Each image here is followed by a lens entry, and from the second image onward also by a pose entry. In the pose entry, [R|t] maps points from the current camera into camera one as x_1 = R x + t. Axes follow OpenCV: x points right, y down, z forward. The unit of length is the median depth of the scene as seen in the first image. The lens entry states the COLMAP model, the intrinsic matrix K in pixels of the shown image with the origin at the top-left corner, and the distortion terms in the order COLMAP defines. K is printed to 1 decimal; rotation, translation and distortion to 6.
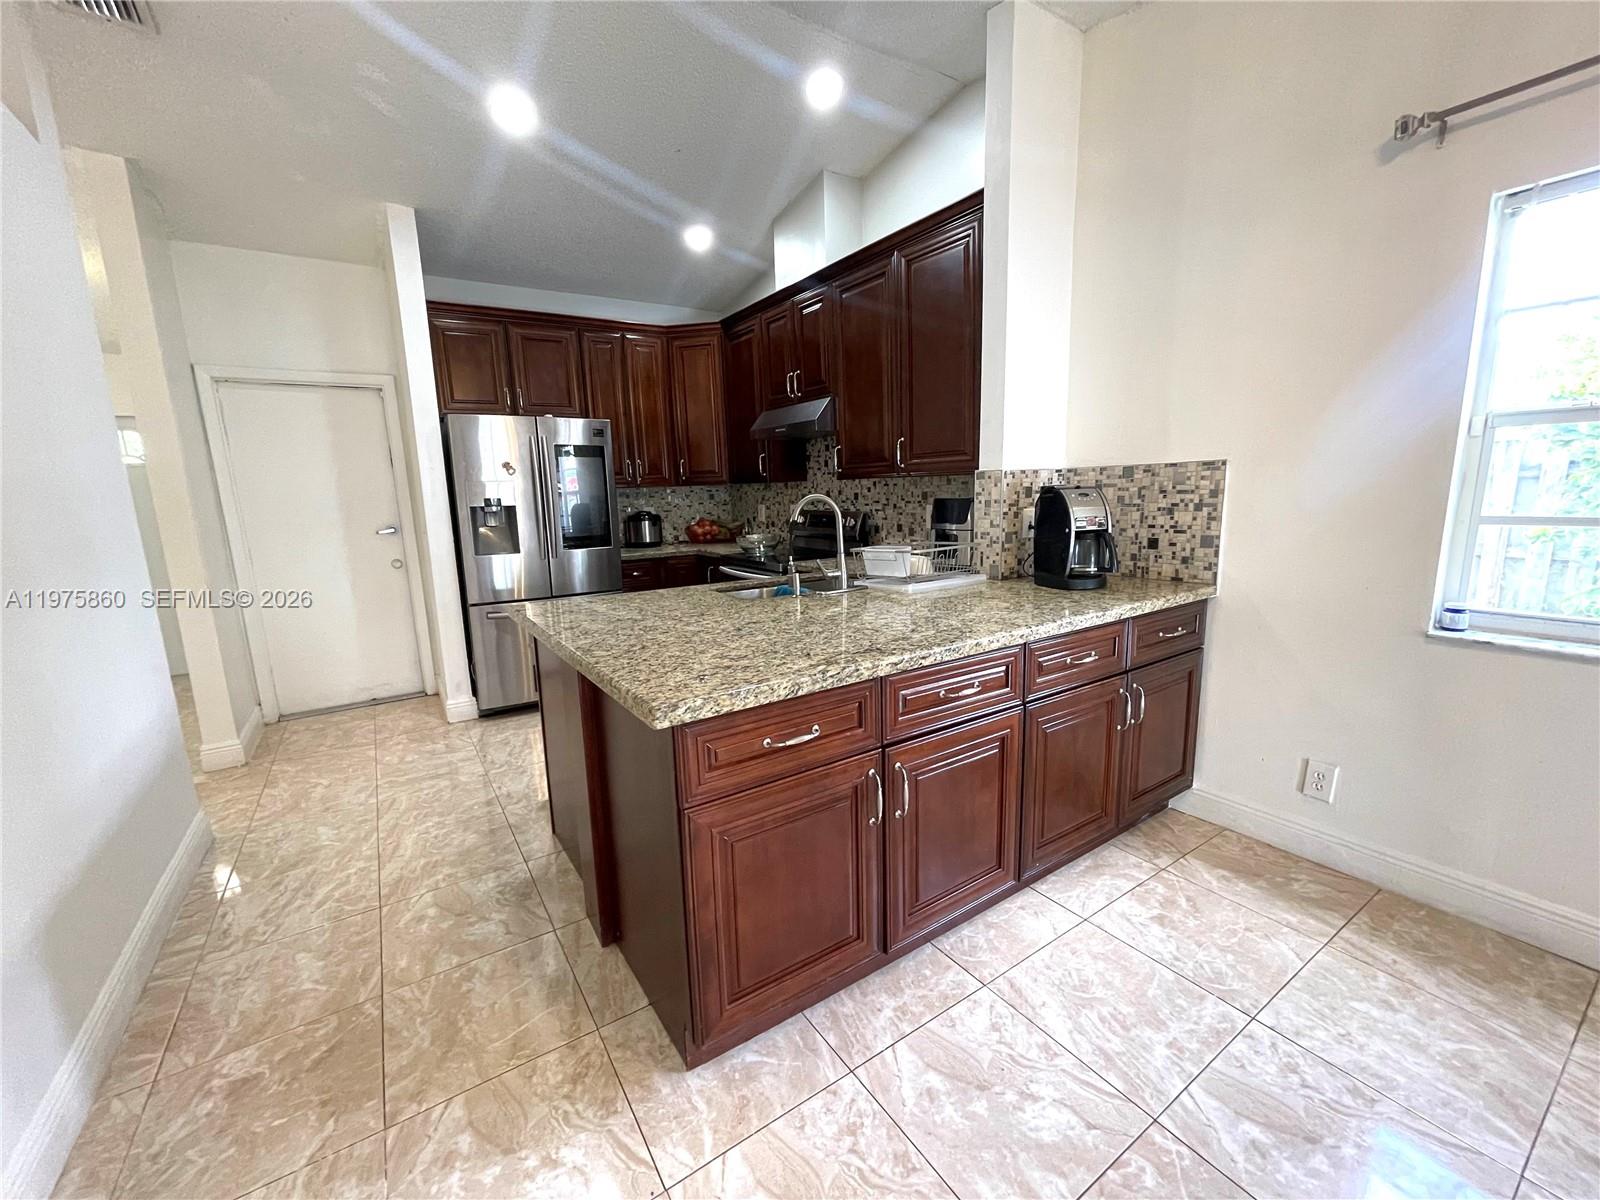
lens RADIAL K [[646.5, 0, 800.0], [0, 646.5, 600.0], [0, 0, 1]] dist [0.001166, 0.000396]
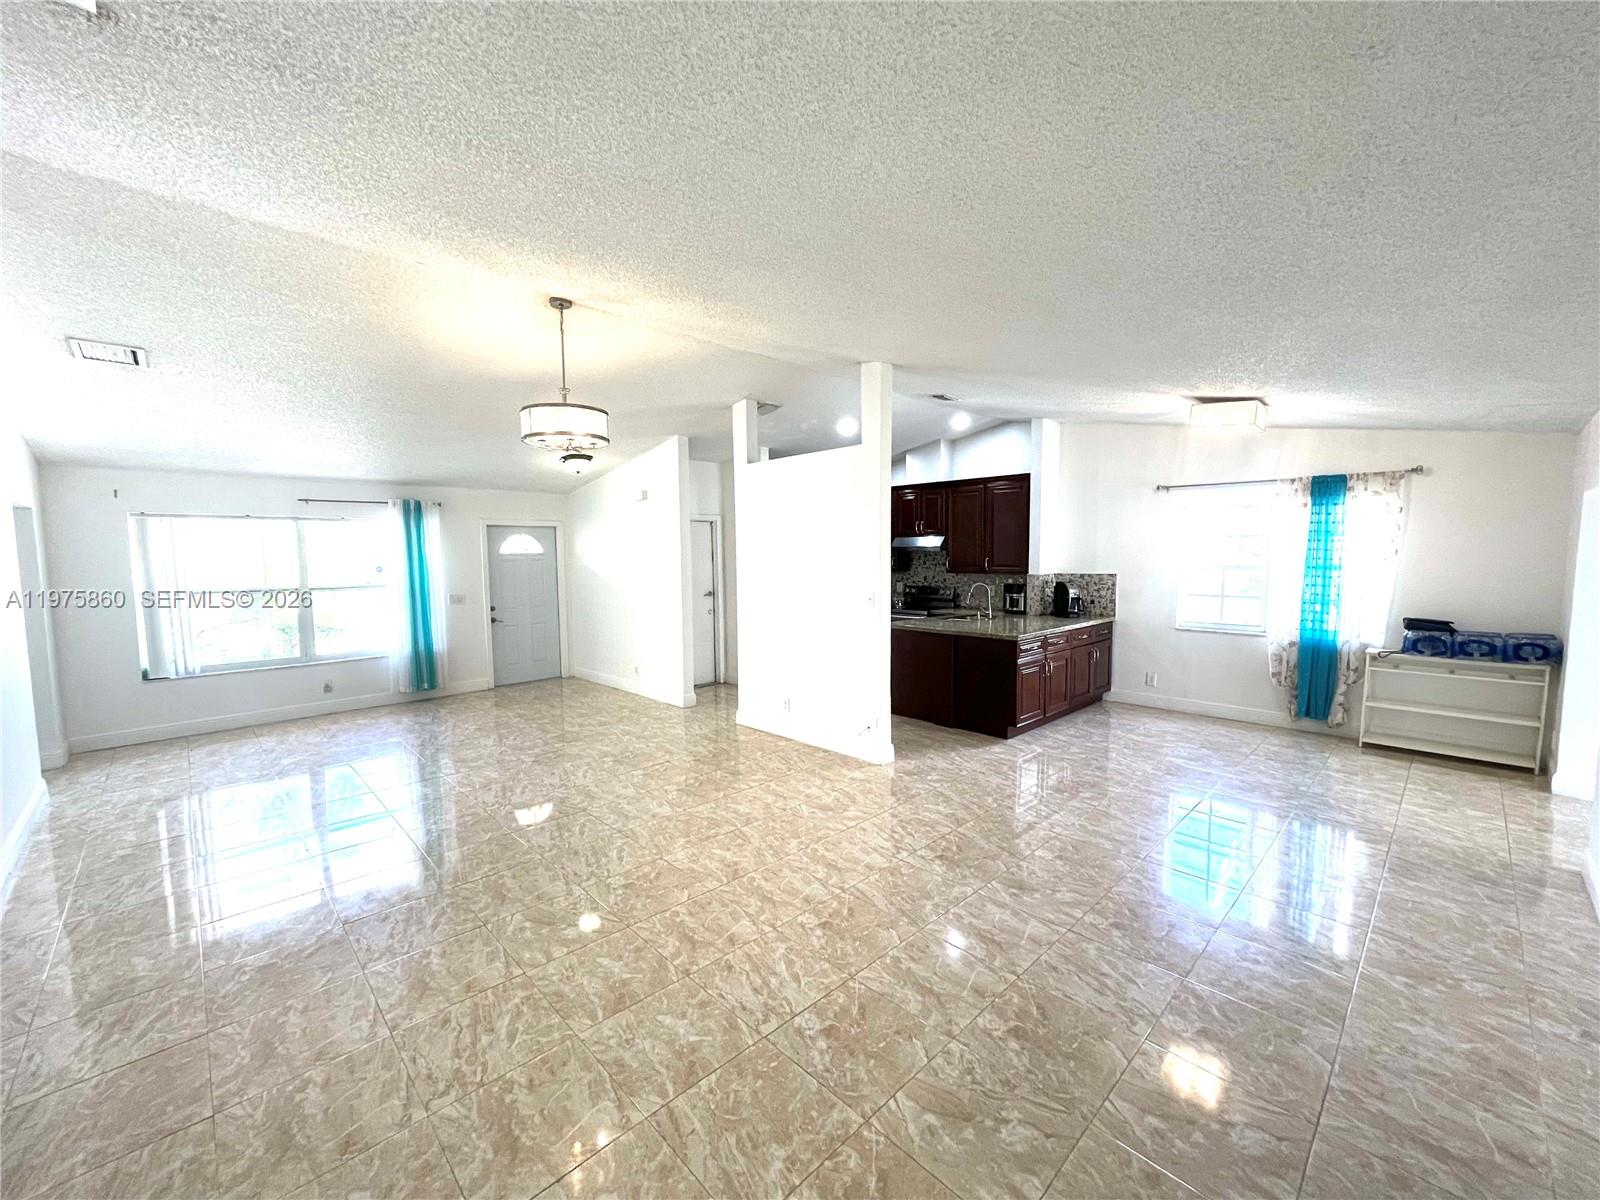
lens RADIAL K [[646.5, 0, 800.0], [0, 646.5, 600.0], [0, 0, 1]] dist [0.001166, 0.000396]
pose [[0.982442, 0.007278, 0.186427, -1.200982], [0.011287, 0.995090, -0.098329, 0.161668], [-0.186228, 0.098707, 0.977536, -1.472999]]
